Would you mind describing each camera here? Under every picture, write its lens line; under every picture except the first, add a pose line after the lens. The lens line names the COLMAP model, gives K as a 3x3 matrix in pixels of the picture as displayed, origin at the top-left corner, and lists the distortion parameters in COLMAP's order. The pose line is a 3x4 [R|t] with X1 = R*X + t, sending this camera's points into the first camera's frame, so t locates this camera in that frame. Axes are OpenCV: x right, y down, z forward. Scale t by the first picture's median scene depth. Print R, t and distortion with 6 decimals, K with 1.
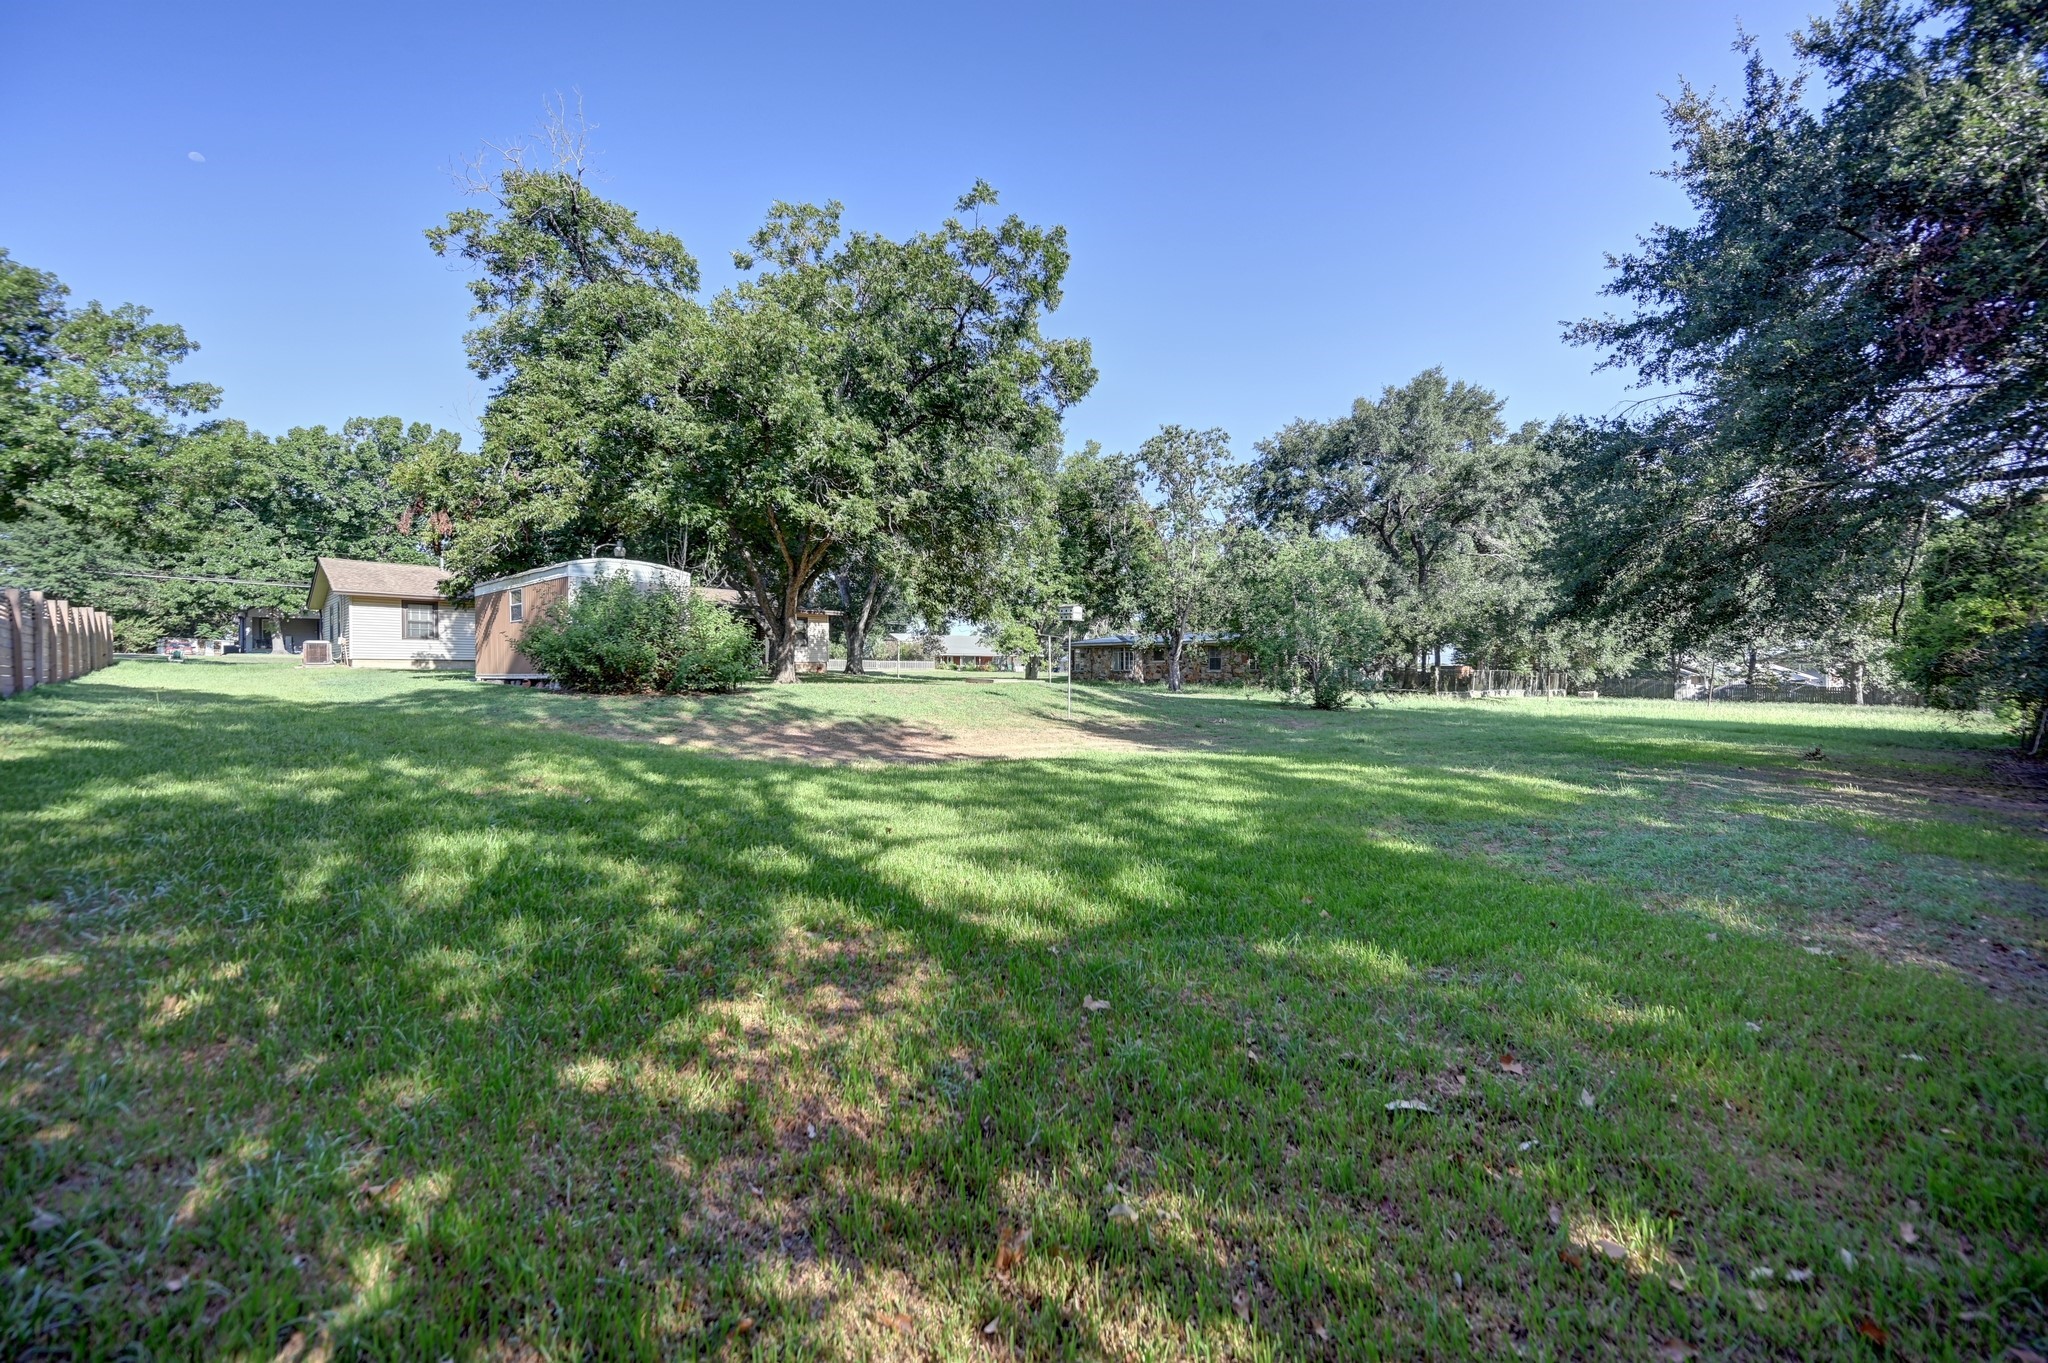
lens RADIAL K [[806.4, 0, 1029.1], [0, 806.4, 668.1], [0, 0, 1]] dist [0.000028, 0.000153]
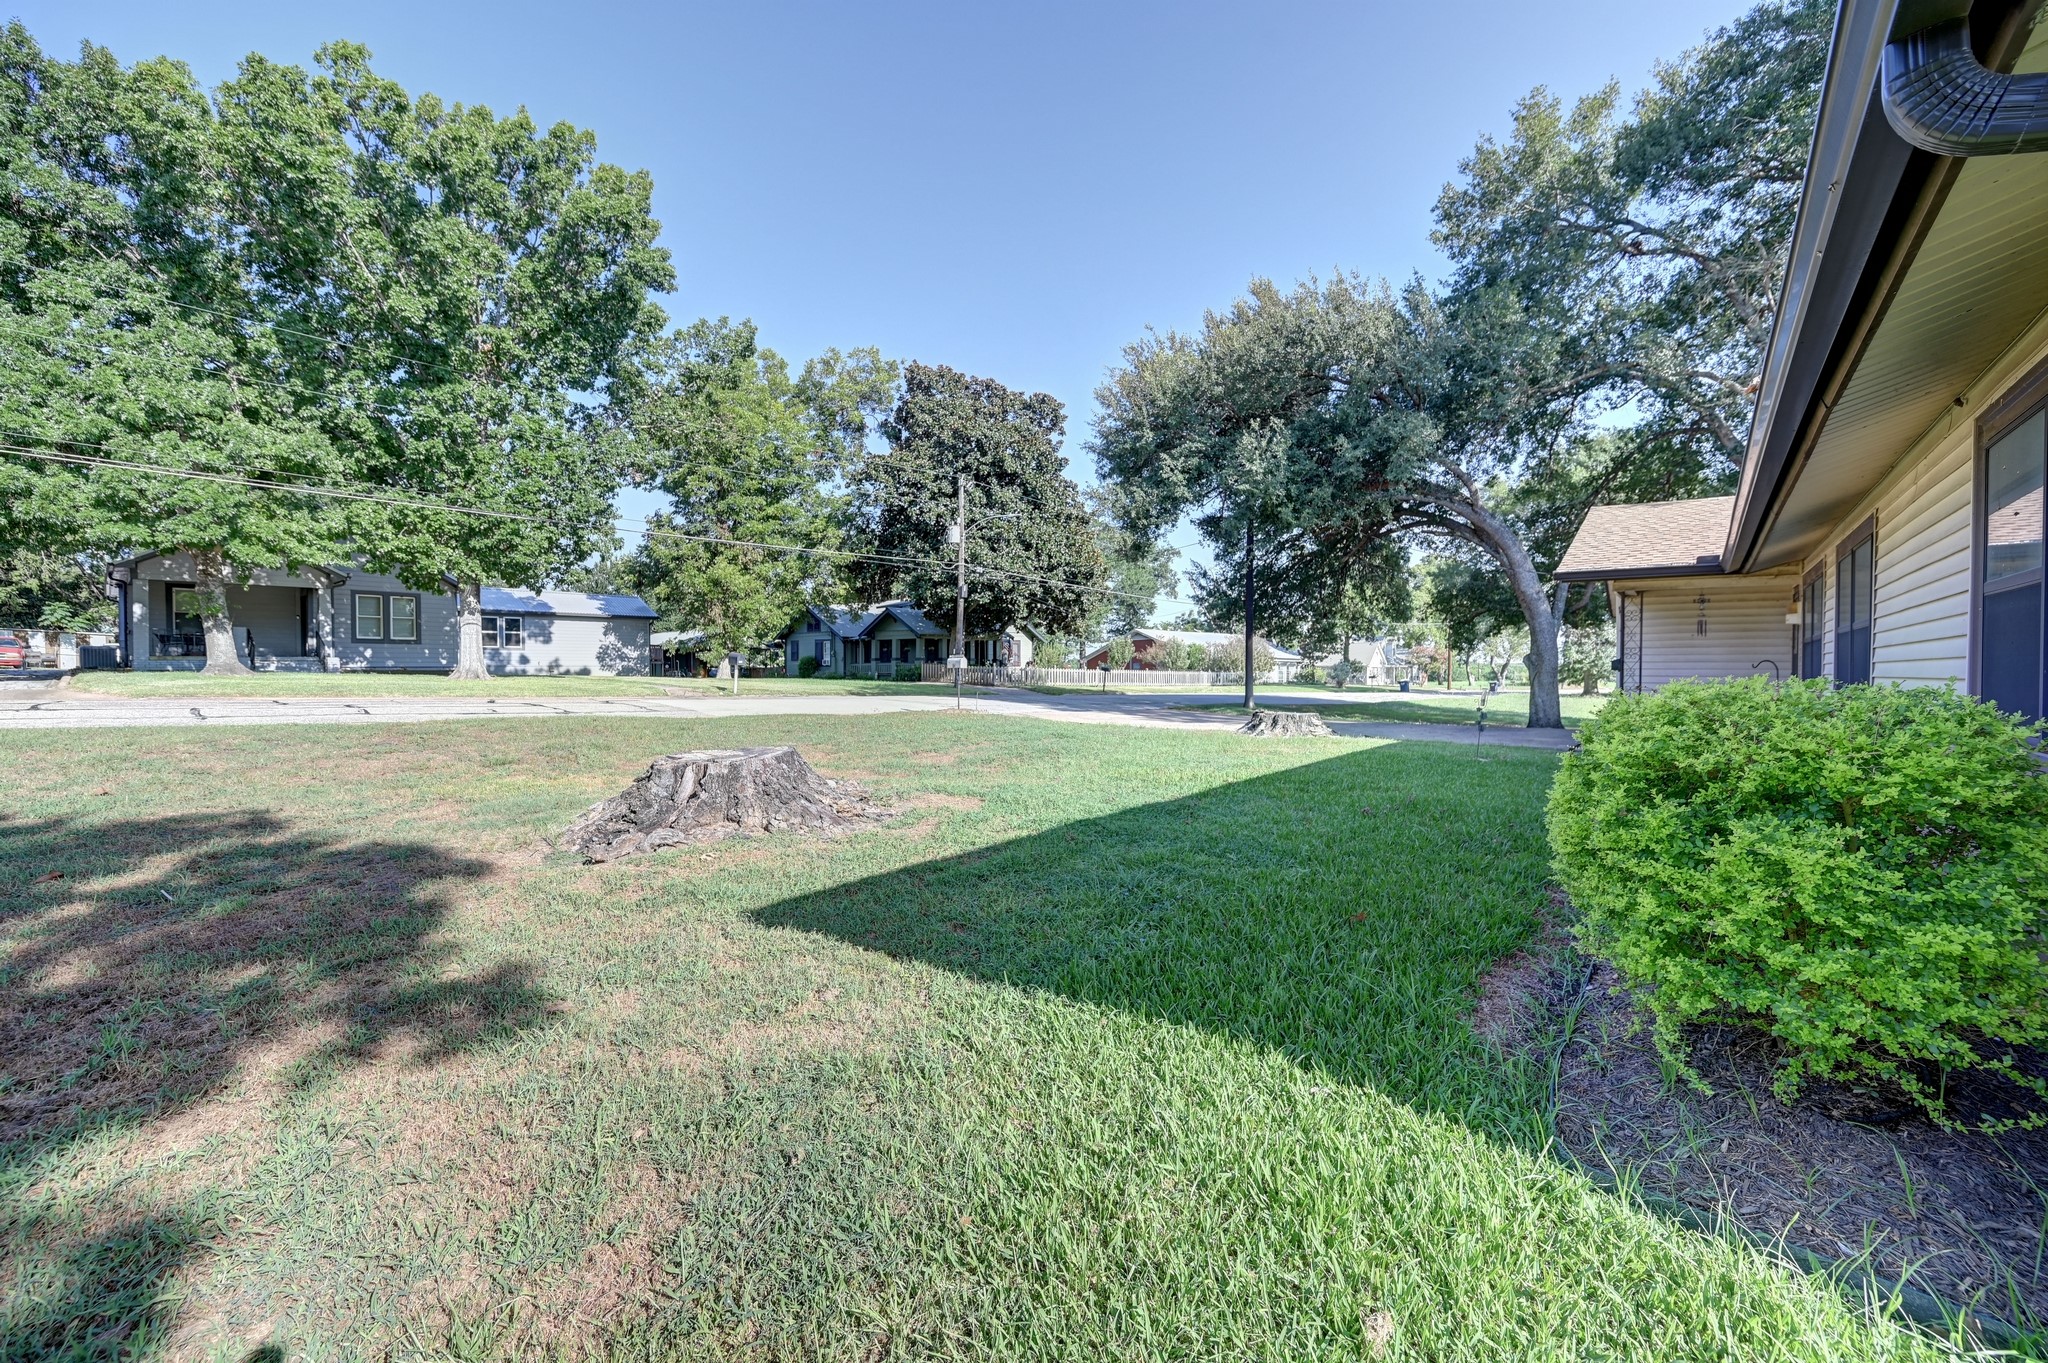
lens RADIAL K [[806.4, 0, 1027.1], [0, 806.4, 676.0], [0, 0, 1]] dist [0.000028, 0.000153]
pose [[0.998047, 0.006924, 0.062078, -0.576293], [-0.007605, 0.999913, 0.010742, -0.023097], [-0.061999, -0.011193, 0.998013, 0.596966]]
